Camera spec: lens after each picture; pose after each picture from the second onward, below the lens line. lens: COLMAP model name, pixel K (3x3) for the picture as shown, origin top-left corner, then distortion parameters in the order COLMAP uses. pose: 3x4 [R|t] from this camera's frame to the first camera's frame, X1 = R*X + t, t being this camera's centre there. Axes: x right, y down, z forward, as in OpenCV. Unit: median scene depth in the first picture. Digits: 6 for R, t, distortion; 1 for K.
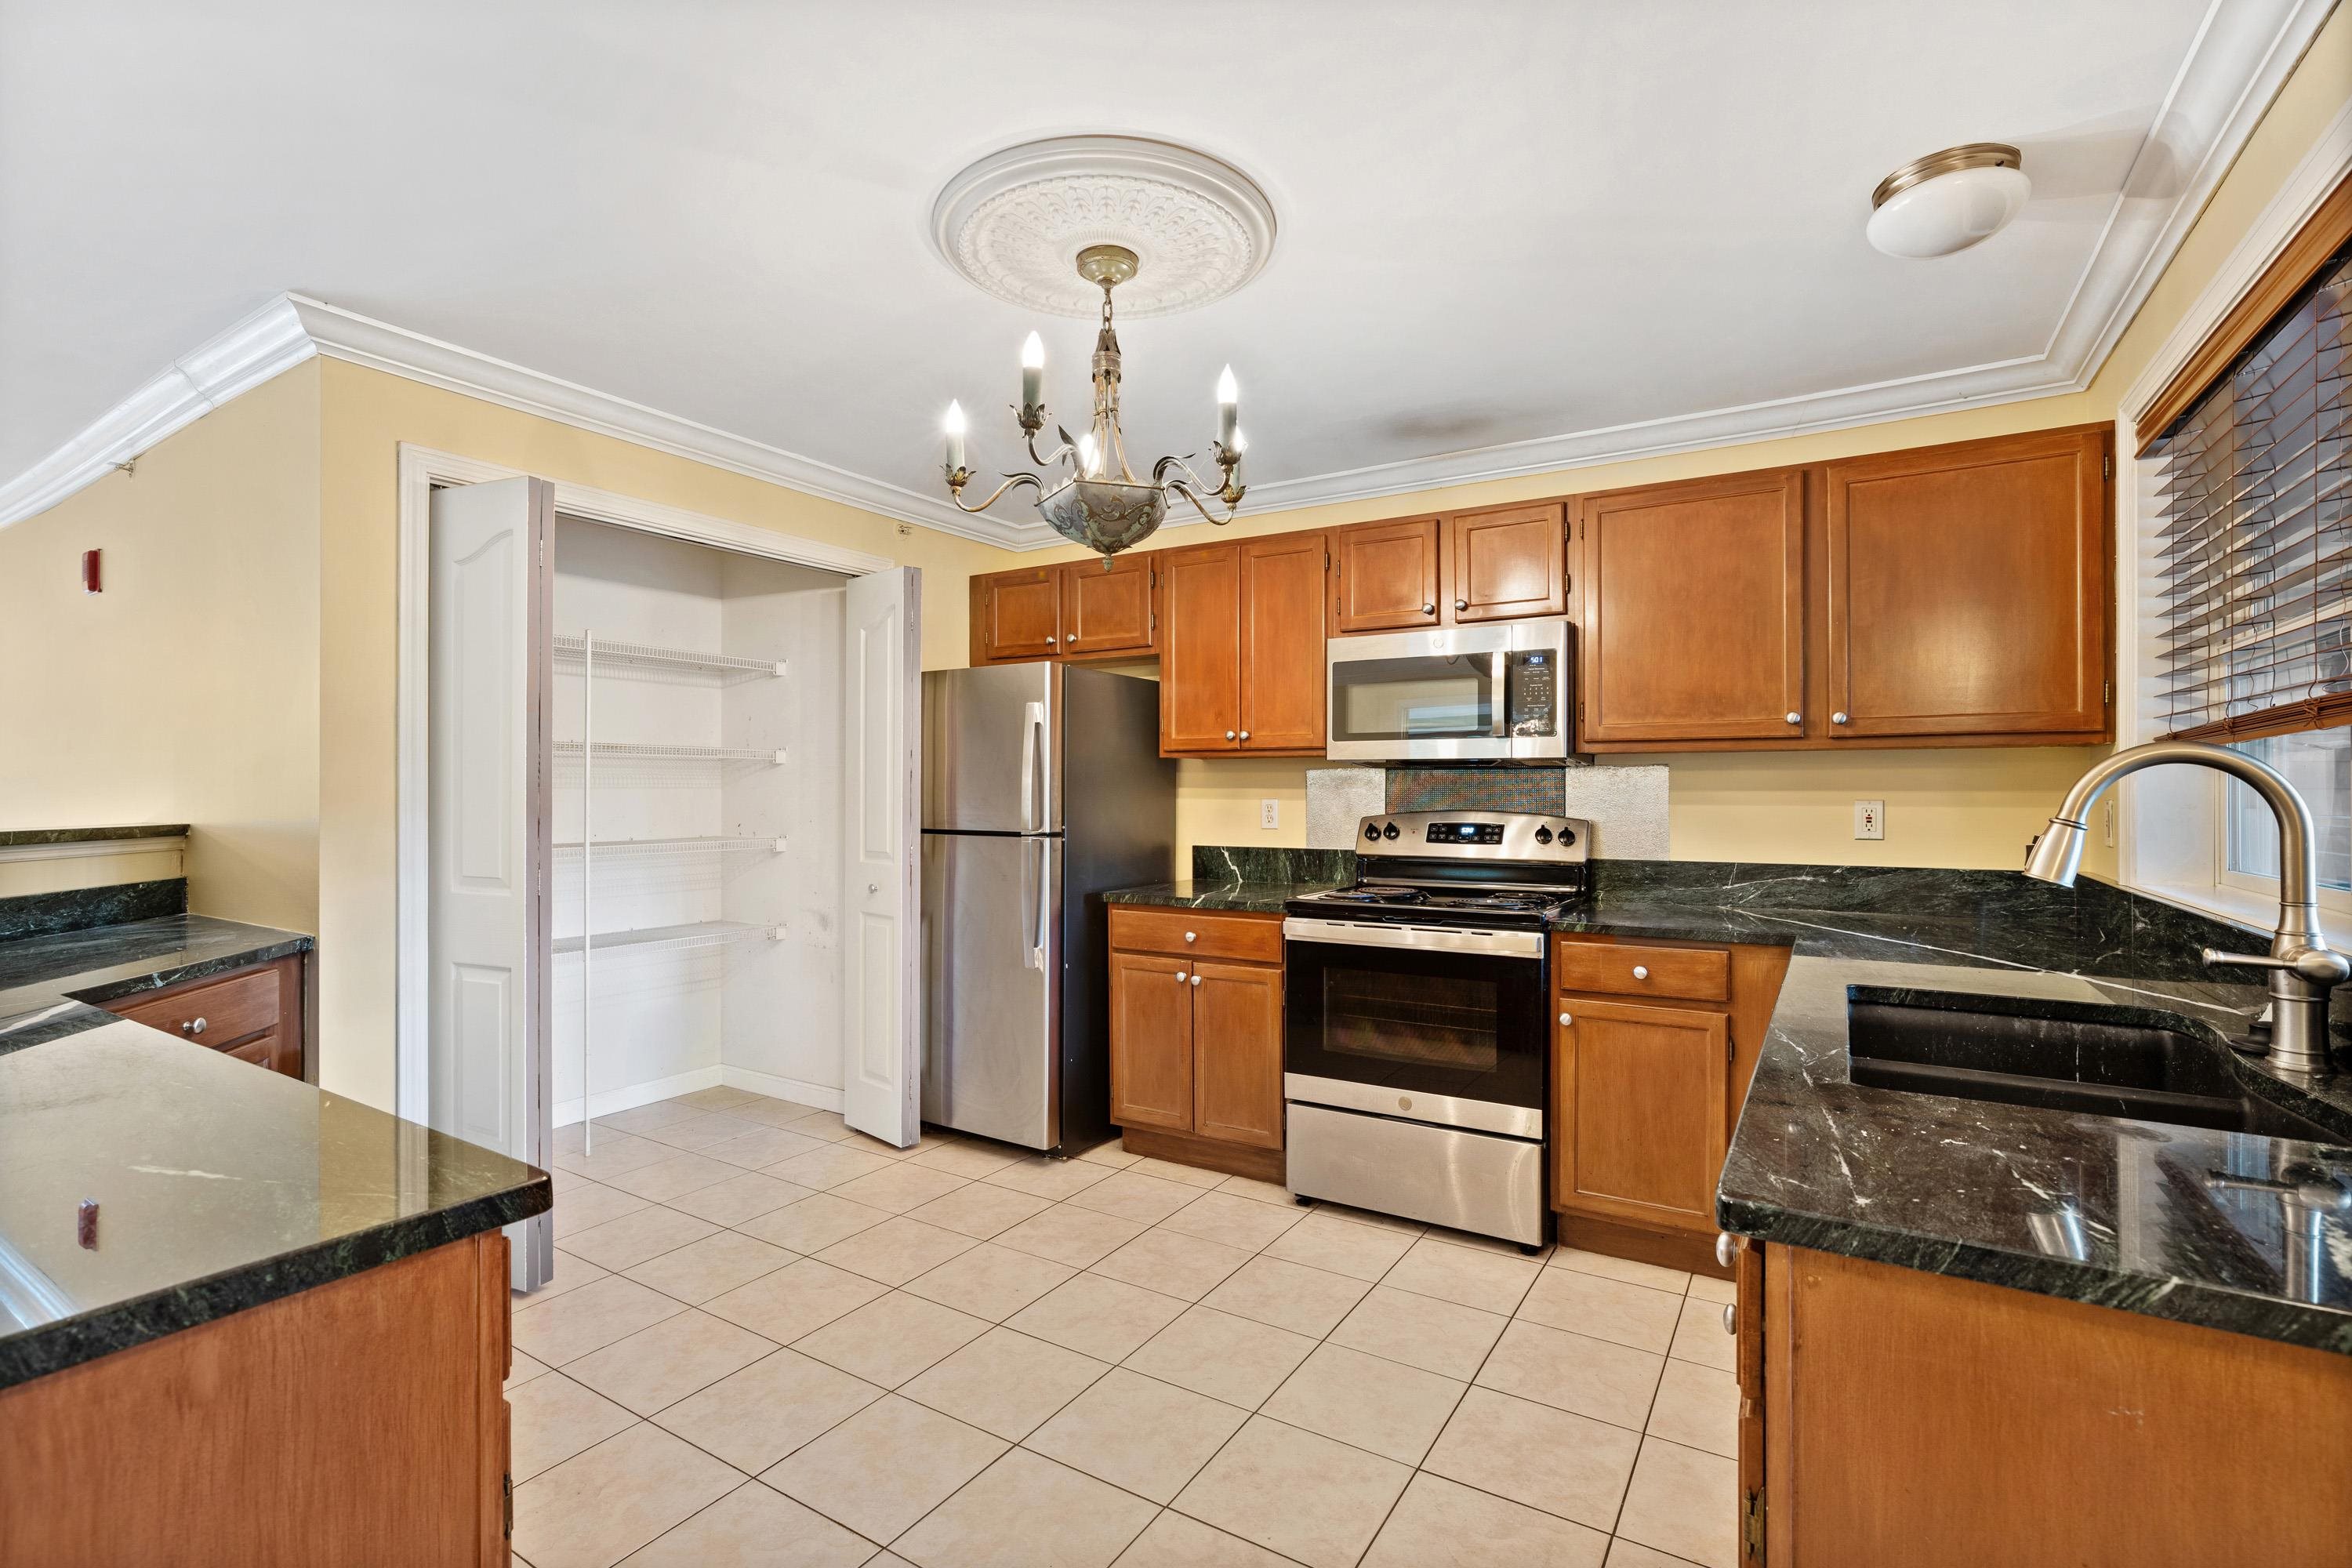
lens RADIAL K [[1081.6, 0, 1154.1], [0, 1081.6, 803.2], [0, 0, 1]] dist [-0.027701, 0.013112]
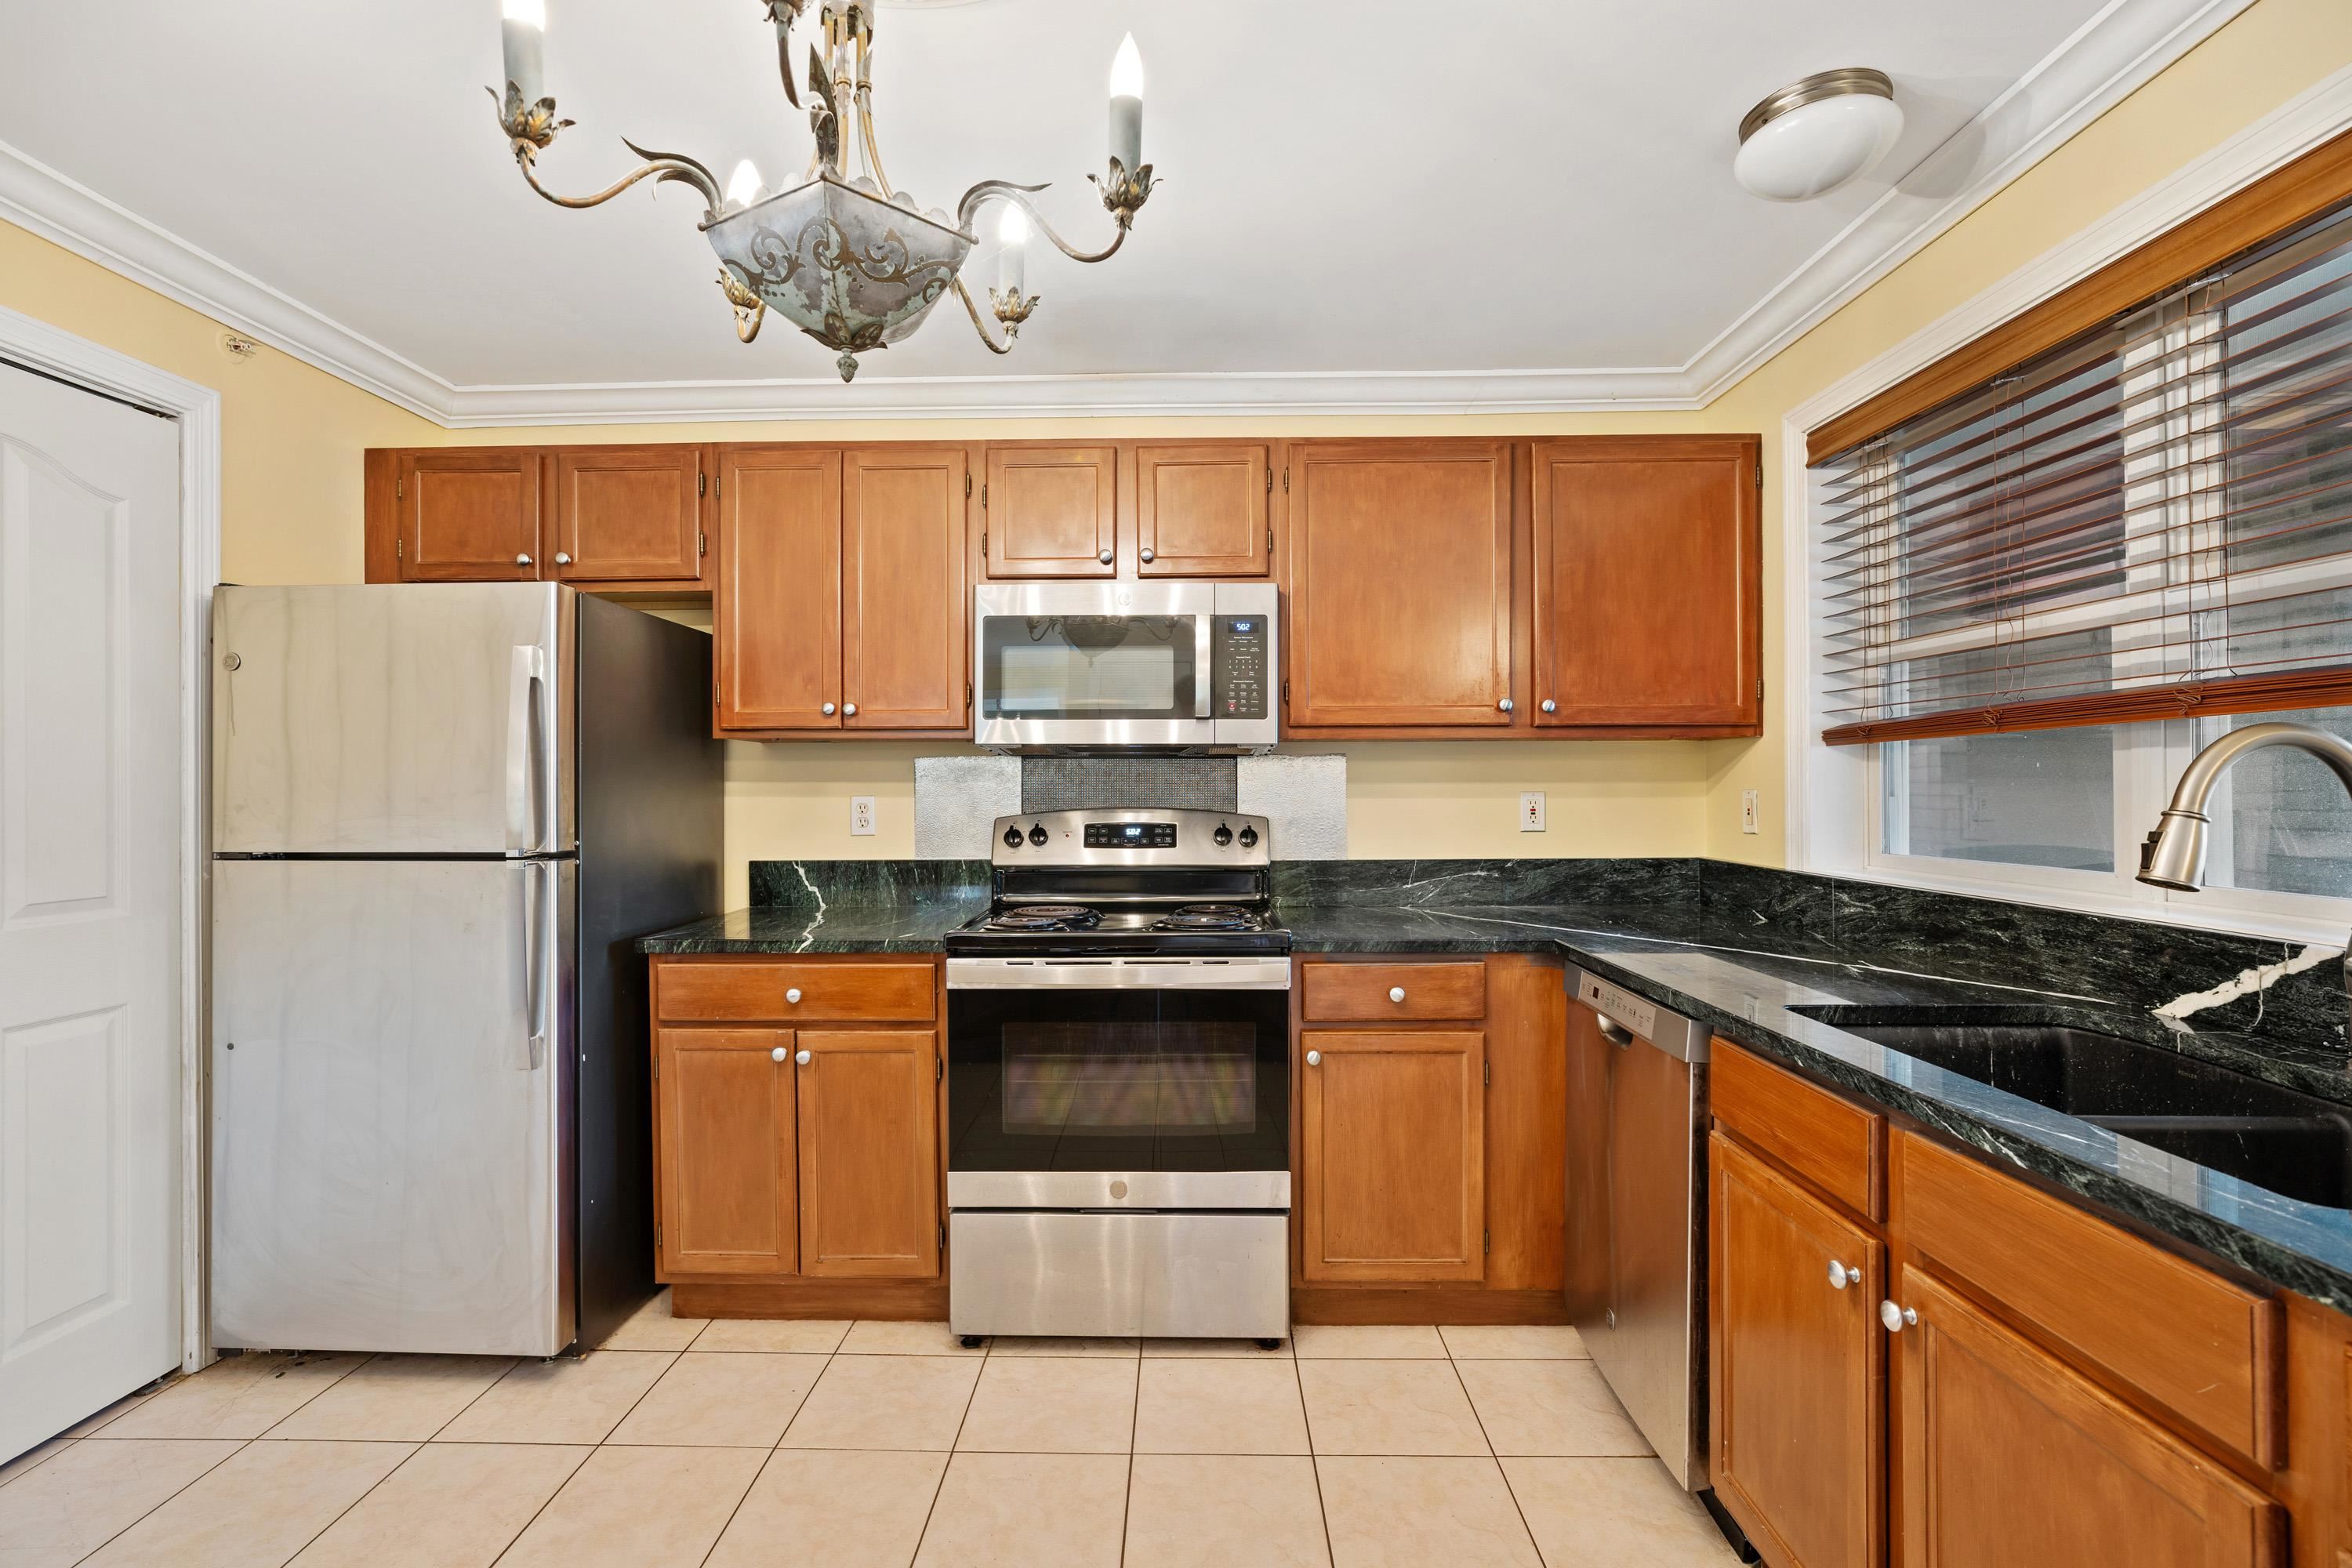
lens RADIAL K [[1069.2, 0, 1160.9], [0, 1069.2, 789.4], [0, 0, 1]] dist [-0.027023, 0.012623]
pose [[0.855833, -0.005637, 0.517222, -0.121885], [0.010219, 0.999930, -0.006012, -0.002293], [-0.517151, 0.010431, 0.855830, 0.301863]]
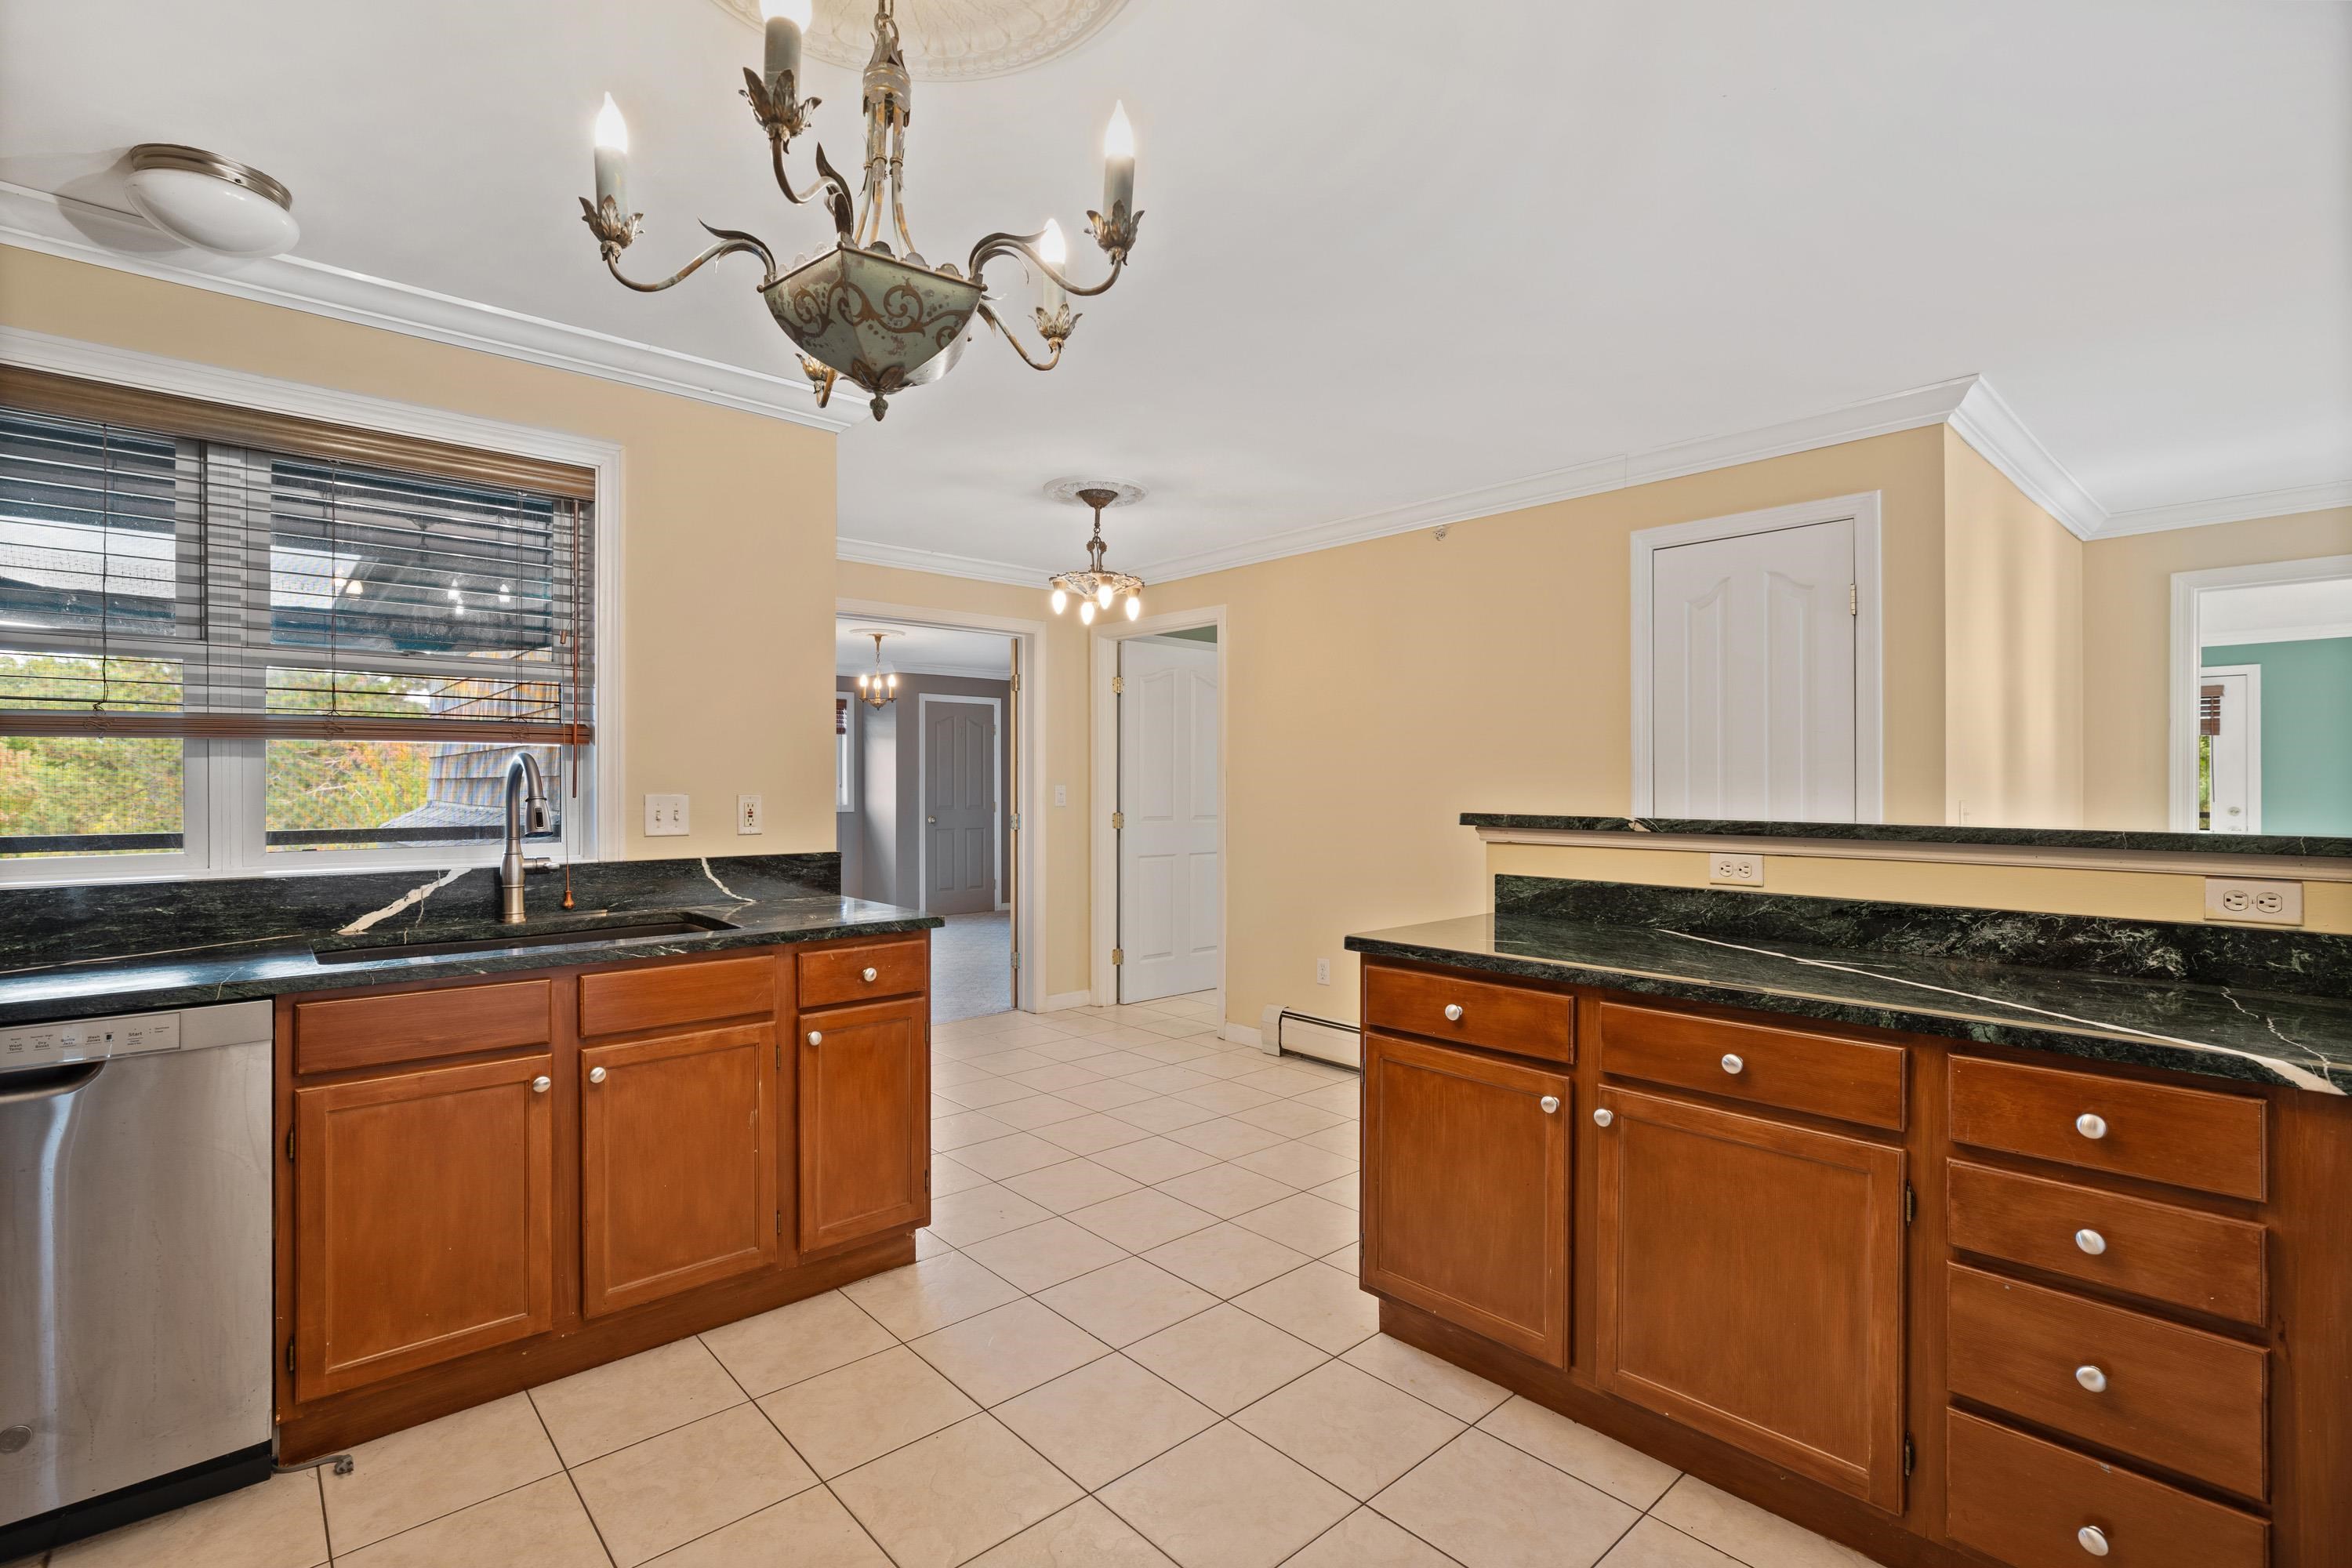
lens RADIAL K [[1069.2, 0, 1160.9], [0, 1069.2, 789.4], [0, 0, 1]] dist [-0.027023, 0.012623]
pose [[-0.963629, -0.003301, 0.267225, -0.231881], [0.001469, 0.999843, 0.017646, -0.010603], [-0.267241, 0.017396, -0.963473, 1.004918]]
